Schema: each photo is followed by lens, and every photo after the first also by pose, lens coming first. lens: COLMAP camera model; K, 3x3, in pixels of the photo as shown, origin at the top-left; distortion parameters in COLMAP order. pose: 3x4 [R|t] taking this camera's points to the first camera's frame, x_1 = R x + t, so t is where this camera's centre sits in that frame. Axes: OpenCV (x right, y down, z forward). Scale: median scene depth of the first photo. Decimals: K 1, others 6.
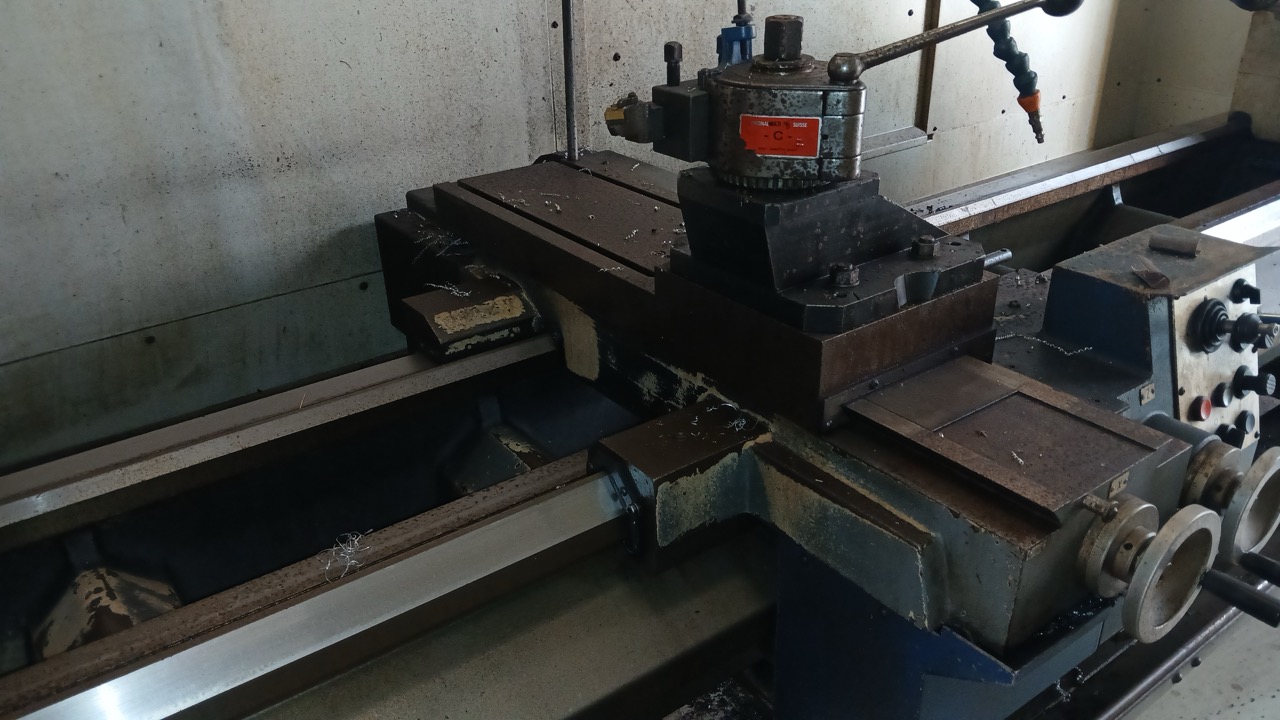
lens RADIAL K [[996.8, 0, 633.9], [0, 996.8, 383.8], [0, 0, 1]] dist [0.066274, -0.143319]
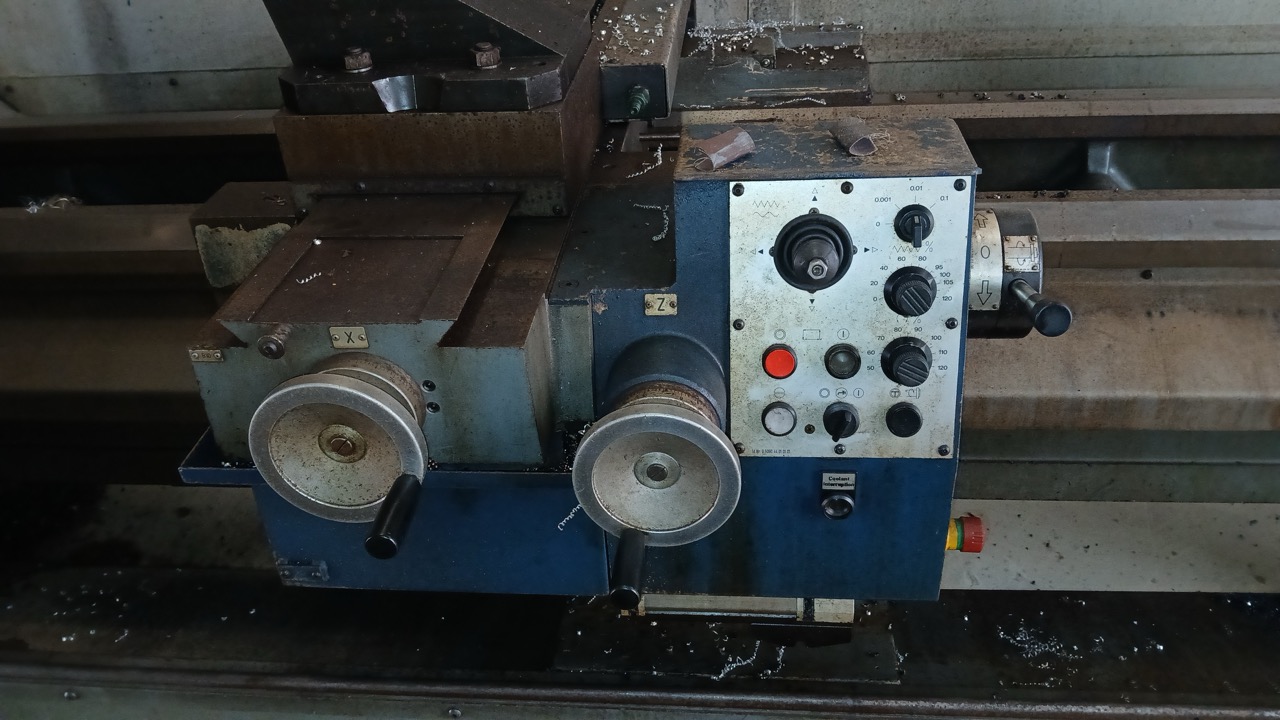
lens RADIAL K [[996.8, 0, 621.1], [0, 996.8, 371.8], [0, 0, 1]] dist [0.066274, -0.143319]
pose [[0.745004, 0.347276, -0.569533, 0.993725], [-0.273231, 0.937754, 0.214390, -0.102586], [0.608534, -0.004107, 0.793517, 0.397824]]
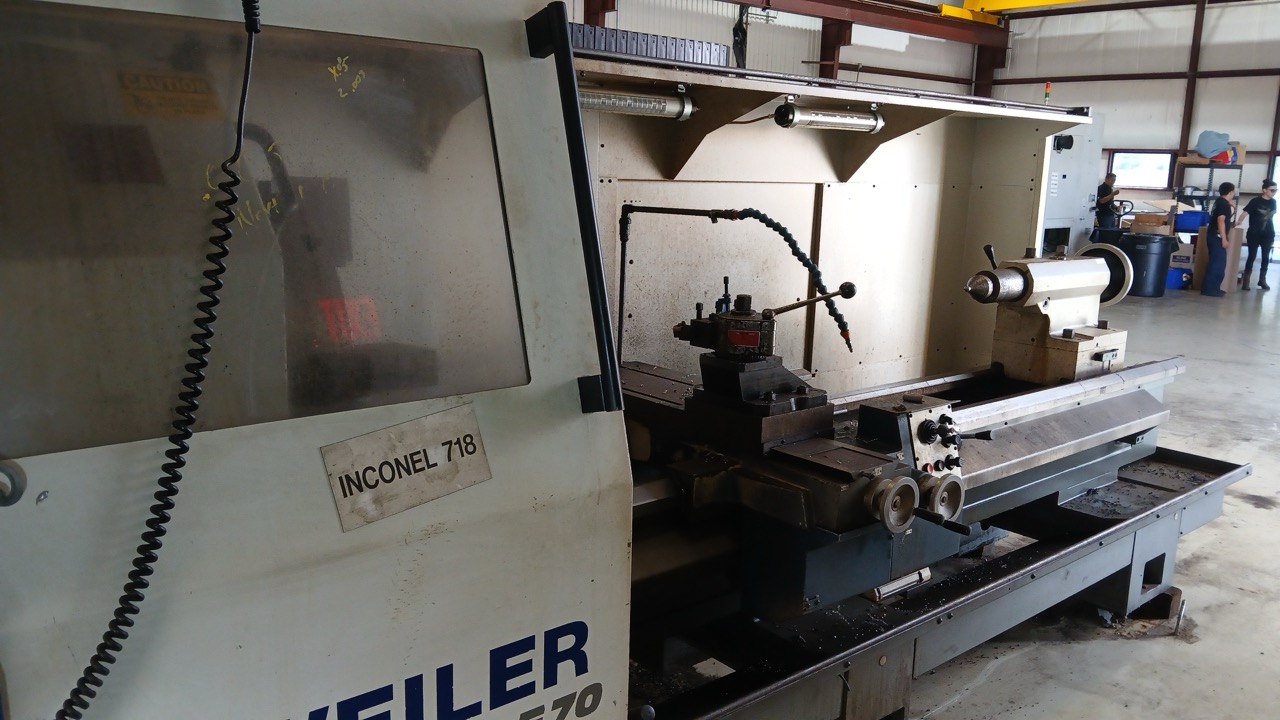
lens RADIAL K [[996.8, 0, 623.7], [0, 996.8, 383.7], [0, 0, 1]] dist [0.066274, -0.143319]
pose [[0.996374, 0.036474, 0.076870, -0.318222], [-0.014947, 0.964442, -0.263871, 0.488469], [-0.083761, 0.261765, 0.961490, -1.257486]]
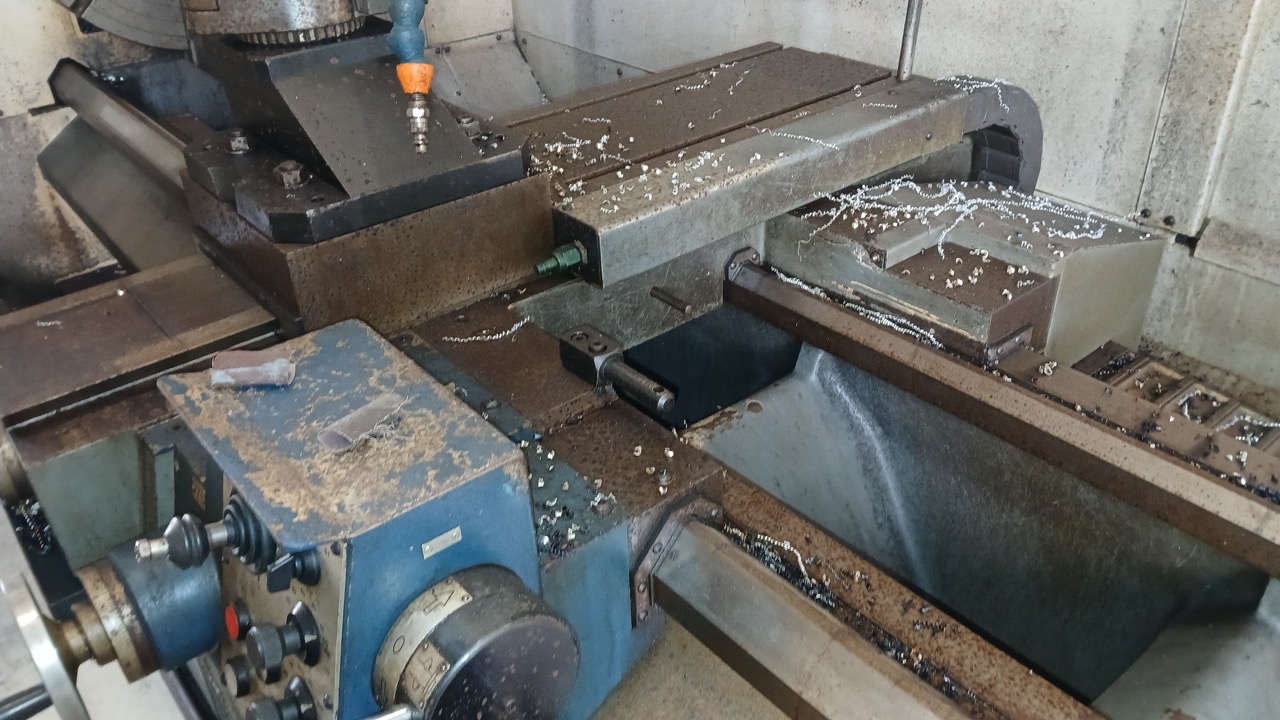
lens RADIAL K [[996.8, 0, 632.0], [0, 996.8, 372.7], [0, 0, 1]] dist [0.066274, -0.143319]
pose [[0.063238, 0.558670, -0.826976, 1.118462], [-0.429686, 0.763140, 0.482688, -0.552723], [0.900761, 0.324816, 0.288312, 1.109380]]
